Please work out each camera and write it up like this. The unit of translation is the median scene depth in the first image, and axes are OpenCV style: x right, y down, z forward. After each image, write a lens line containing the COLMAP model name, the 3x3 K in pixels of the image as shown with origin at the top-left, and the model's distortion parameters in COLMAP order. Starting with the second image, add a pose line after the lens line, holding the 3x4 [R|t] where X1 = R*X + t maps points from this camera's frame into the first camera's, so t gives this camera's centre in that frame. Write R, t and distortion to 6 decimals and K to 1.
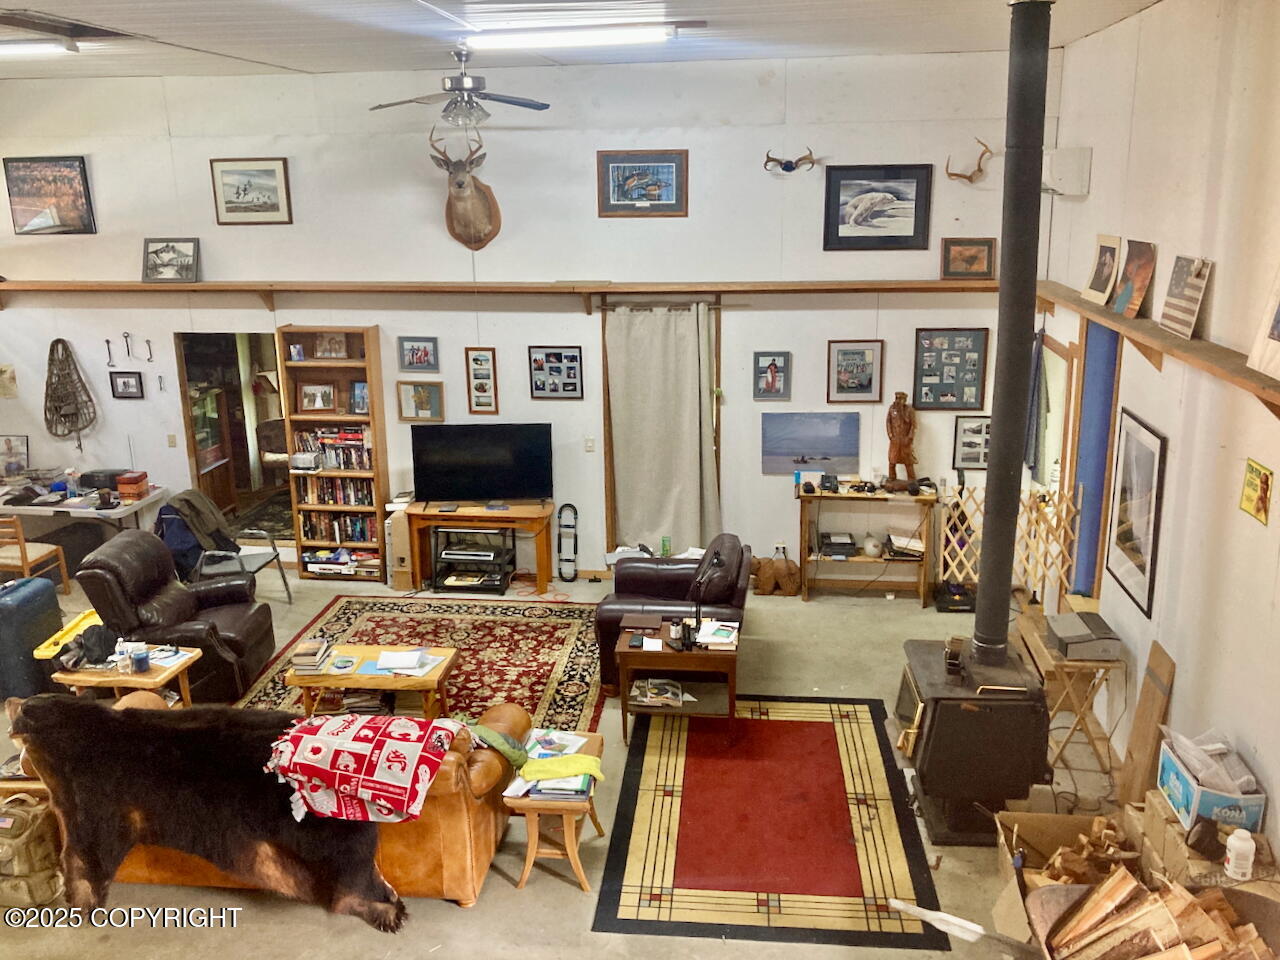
lens RADIAL K [[1102.8, 0, 617.5], [0, 1102.8, 481.2], [0, 0, 1]] dist [0.134244, -0.430309]
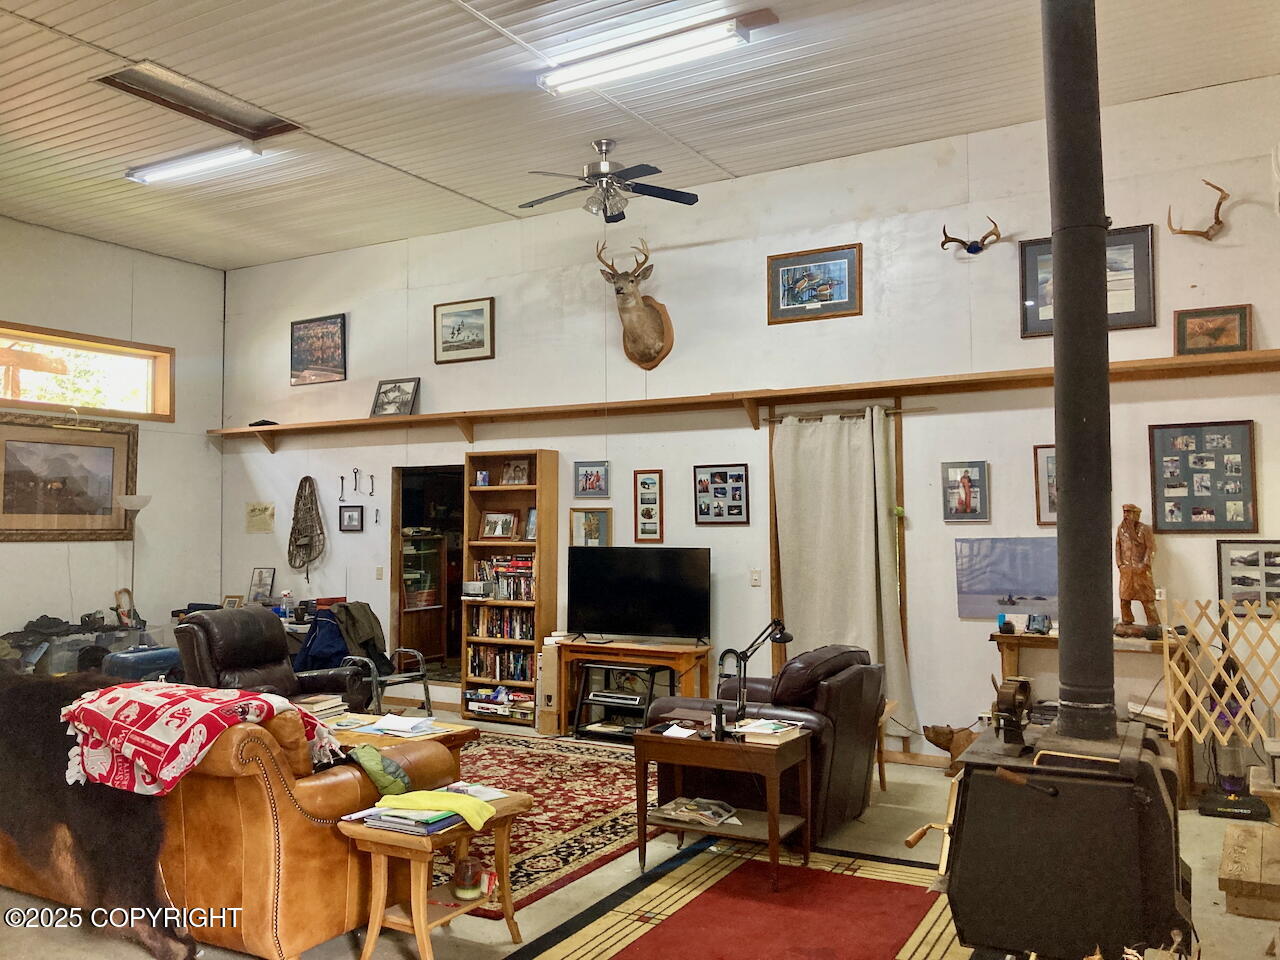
lens RADIAL K [[1056.7, 0, 640.0], [0, 1056.7, 480.0], [0, 0, 1]] dist [0.065546, -0.098905]
pose [[0.922947, -0.002815, -0.384918, 0.216181], [-0.116946, 0.950655, -0.287364, 0.146757], [0.366733, 0.310236, 0.877075, 0.217609]]
